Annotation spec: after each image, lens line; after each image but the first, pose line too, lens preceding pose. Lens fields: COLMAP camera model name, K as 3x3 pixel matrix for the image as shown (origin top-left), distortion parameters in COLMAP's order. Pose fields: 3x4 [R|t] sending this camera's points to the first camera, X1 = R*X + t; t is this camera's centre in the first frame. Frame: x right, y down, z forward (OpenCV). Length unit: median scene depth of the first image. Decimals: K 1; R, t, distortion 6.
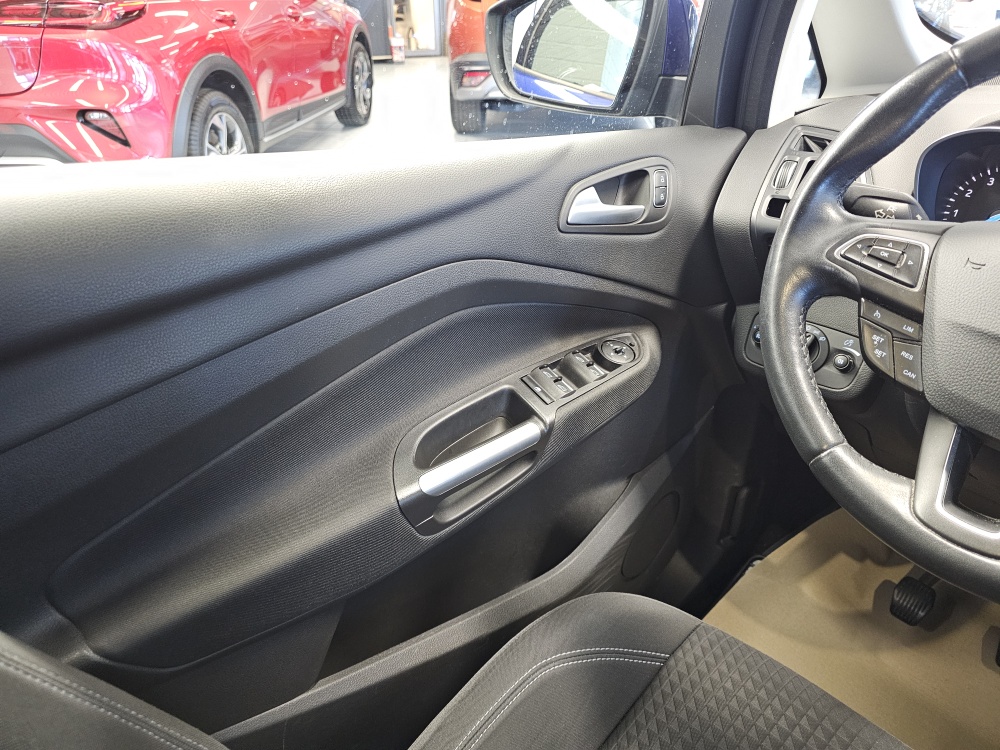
lens RADIAL K [[666.0, 0, 500.0], [0, 666.0, 375.0], [0, 0, 1]] dist [0.048424, -0.045154]
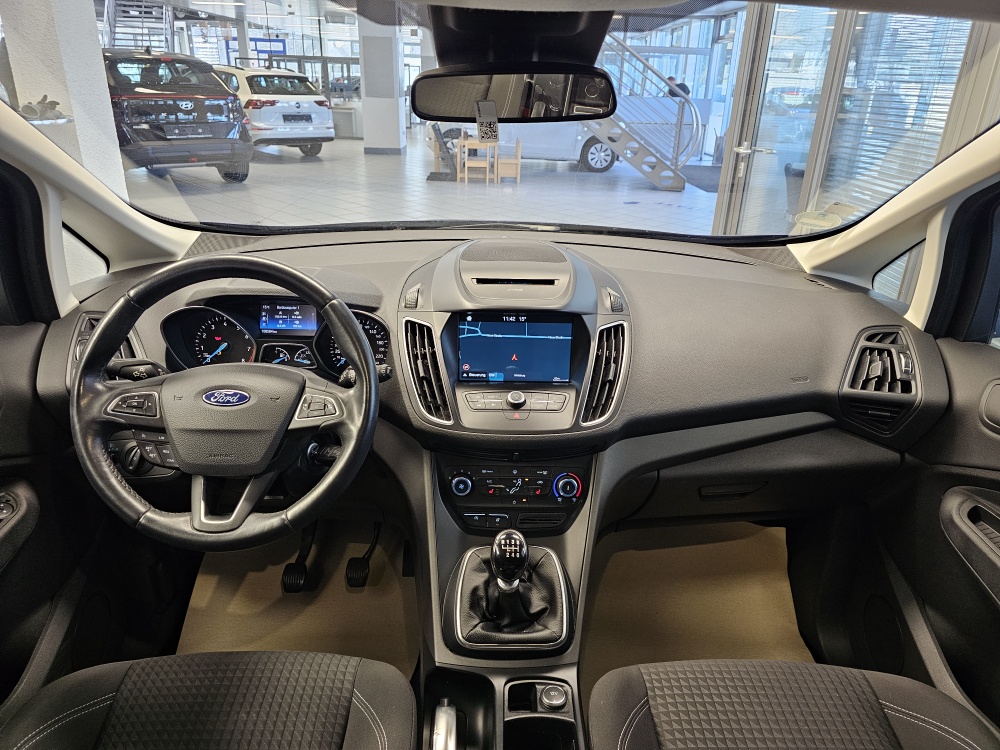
lens RADIAL K [[666.0, 0, 500.0], [0, 666.0, 375.0], [0, 0, 1]] dist [0.048424, -0.045154]
pose [[0.655589, -0.285089, 0.699233, -0.030615], [0.363095, 0.930930, 0.039123, 0.034954], [-0.662091, 0.228239, 0.713822, -0.935782]]
